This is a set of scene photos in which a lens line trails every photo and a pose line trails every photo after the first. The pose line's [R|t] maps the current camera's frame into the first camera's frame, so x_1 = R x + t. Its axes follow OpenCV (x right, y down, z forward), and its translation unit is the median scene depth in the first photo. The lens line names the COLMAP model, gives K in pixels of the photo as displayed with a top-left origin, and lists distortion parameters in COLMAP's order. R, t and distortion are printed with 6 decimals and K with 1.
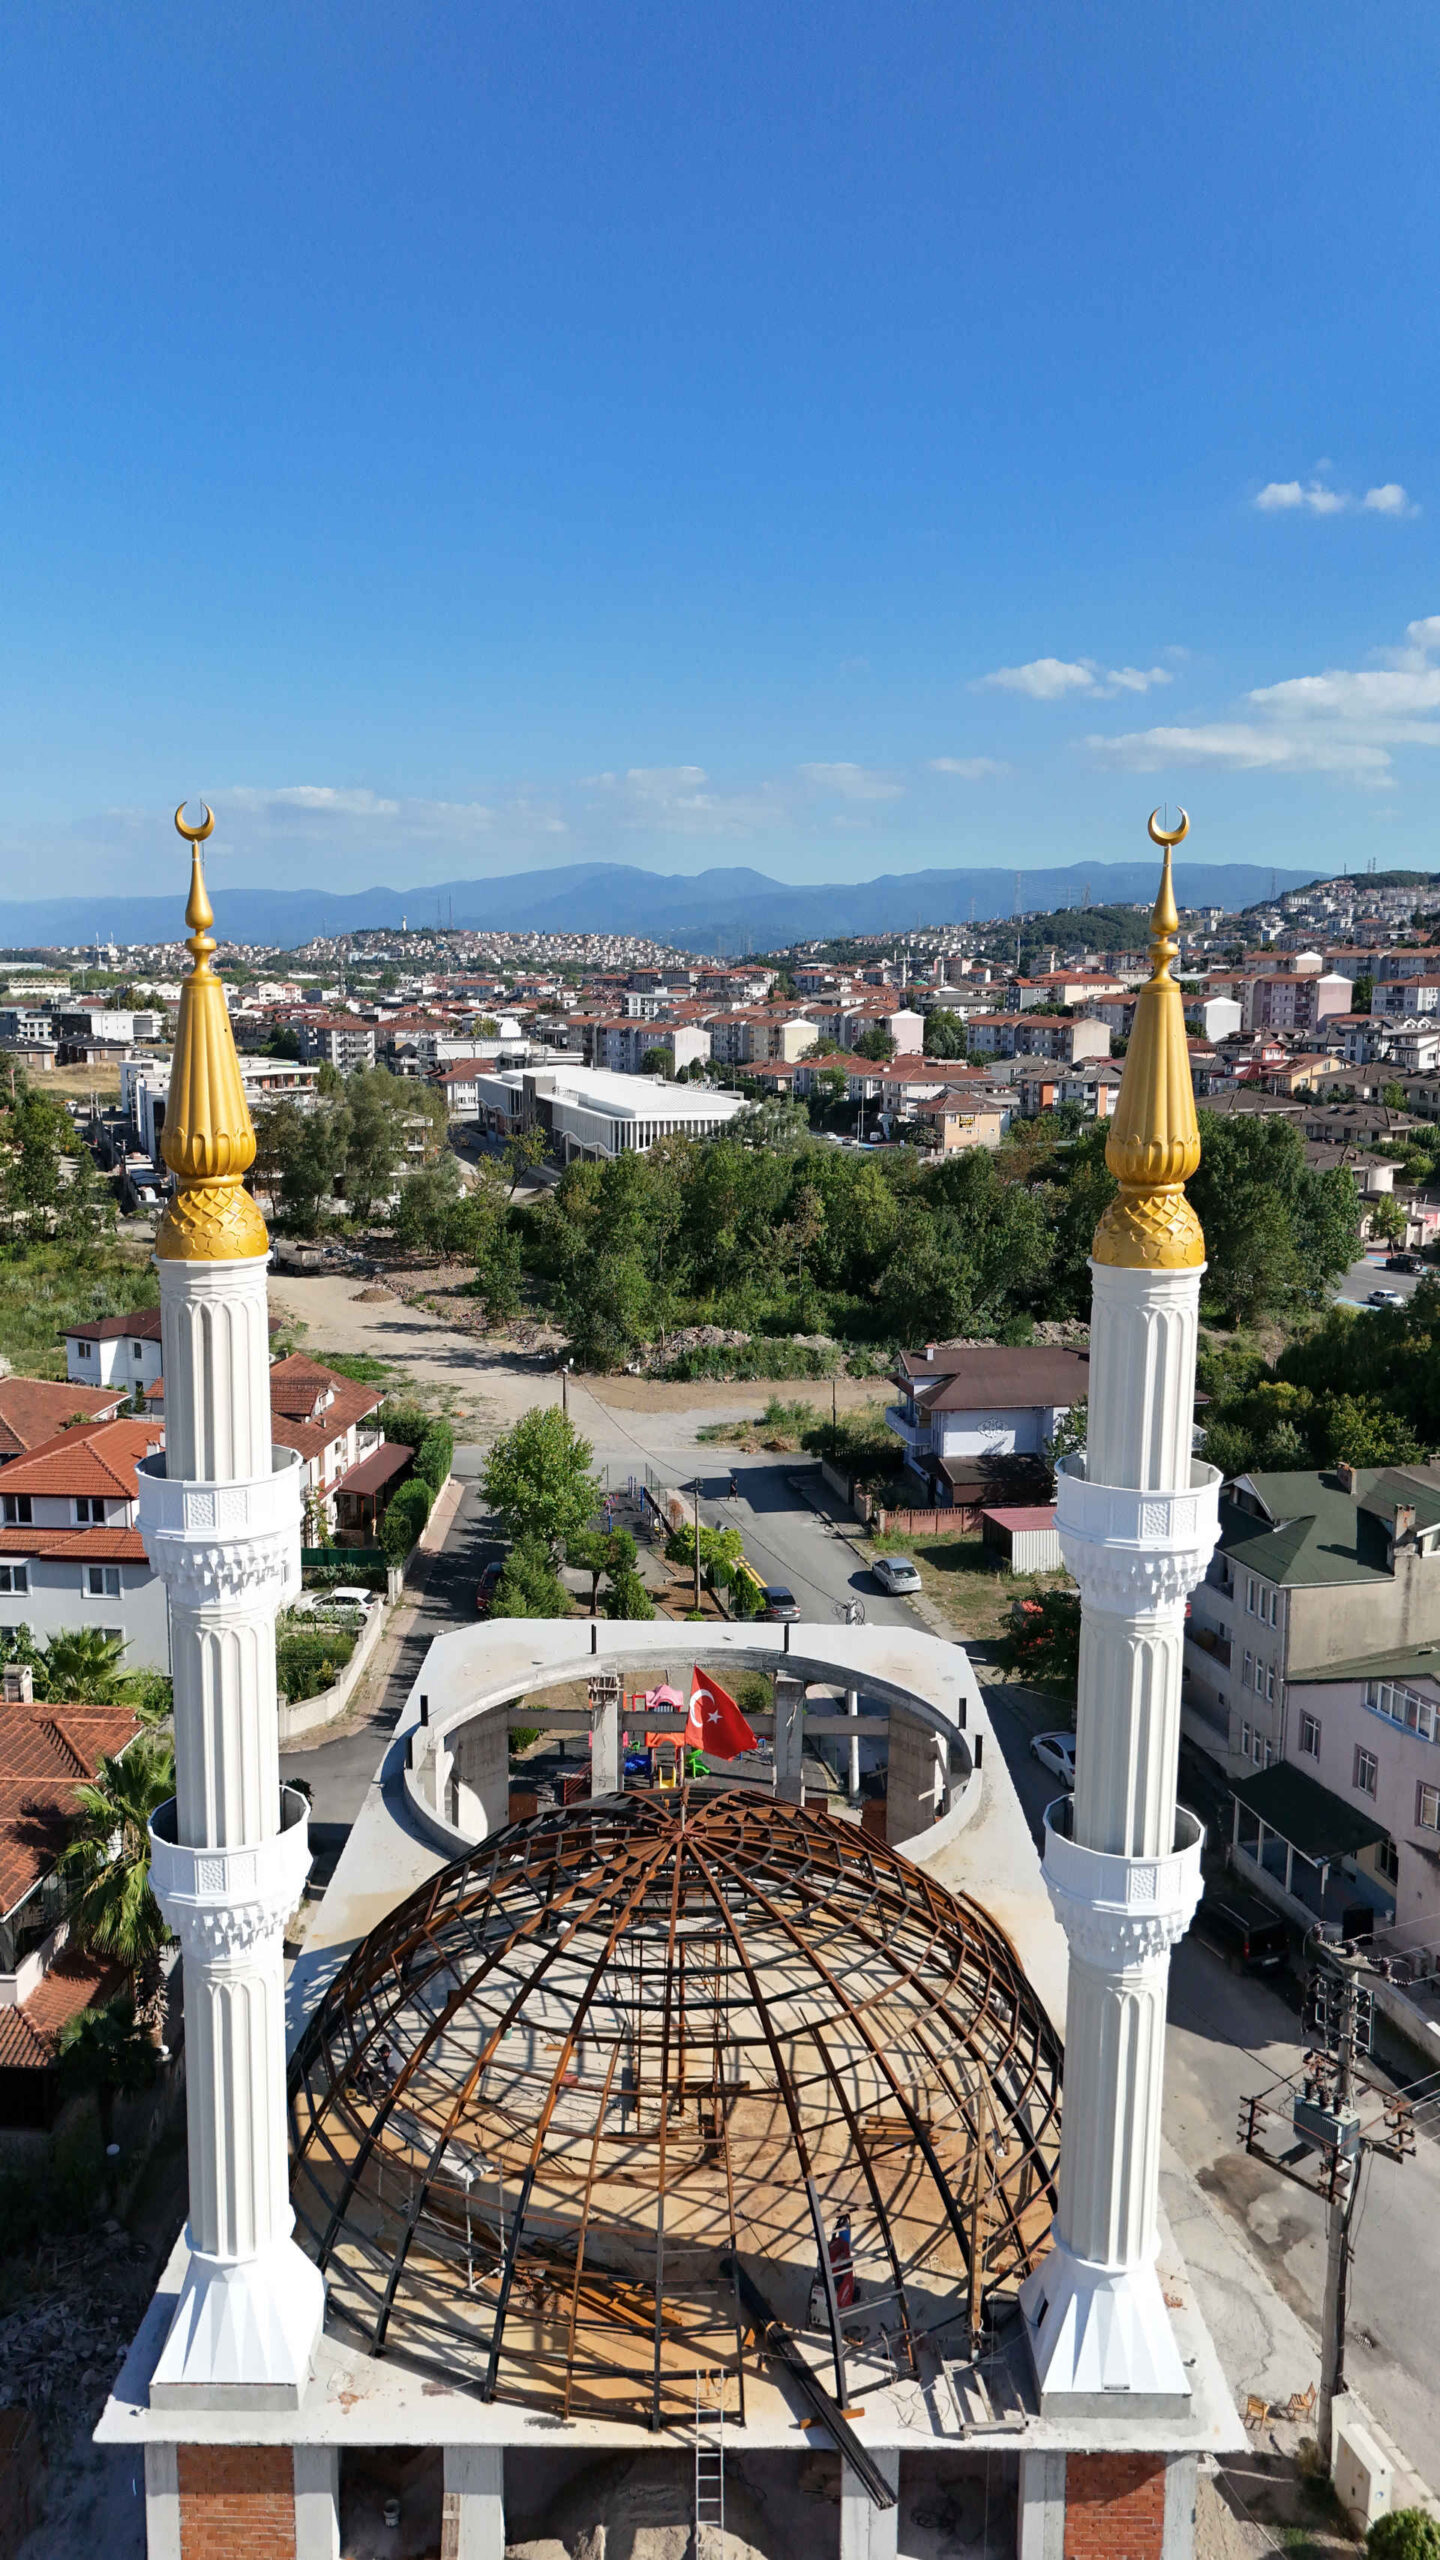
lens RADIAL K [[1884.9, 0, 718.4], [0, 1884.9, 1271.5], [0, 0, 1]] dist [0.107451, -0.176102]
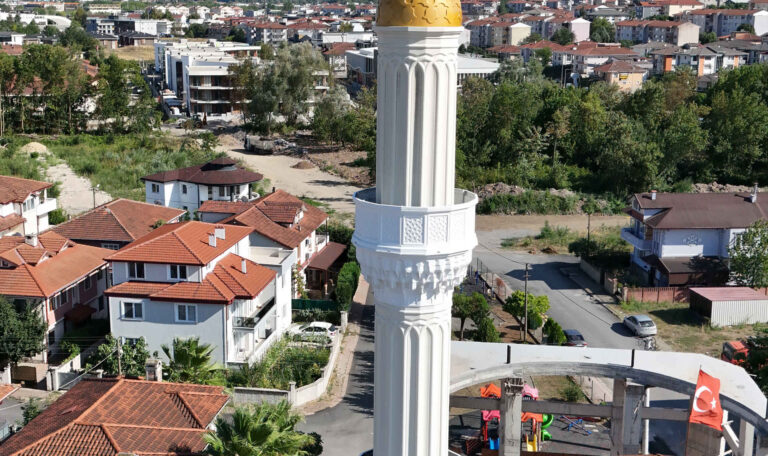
lens RADIAL K [[1002.5, 0, 382.7], [0, 1002.5, 225.0], [0, 0, 1]] dist [0.182236, -0.563180]
pose [[0.997203, 0.019399, -0.072174, -0.057846], [-0.015250, 0.998224, 0.057592, 0.019942], [0.073163, -0.056330, 0.995728, 0.080313]]
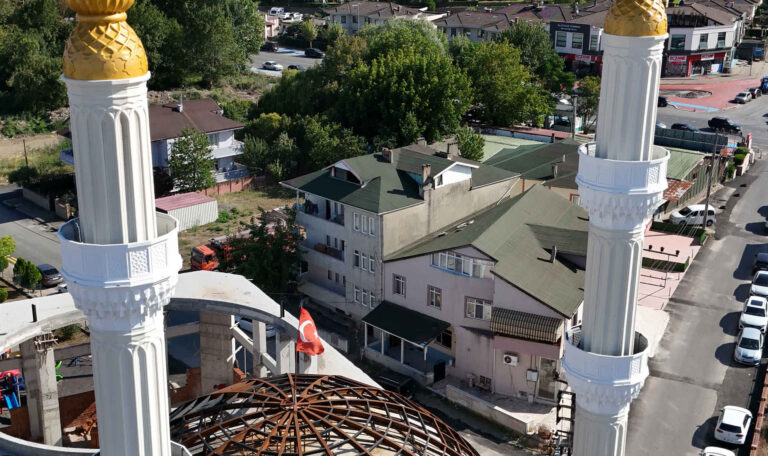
lens RADIAL K [[1002.5, 0, 382.7], [0, 1002.5, 225.0], [0, 0, 1]] dist [0.182236, -0.563180]
pose [[0.859977, -0.157441, 0.485440, -0.111477], [0.077728, 0.980533, 0.180315, -0.004526], [-0.504379, -0.117334, 0.855473, 0.068183]]
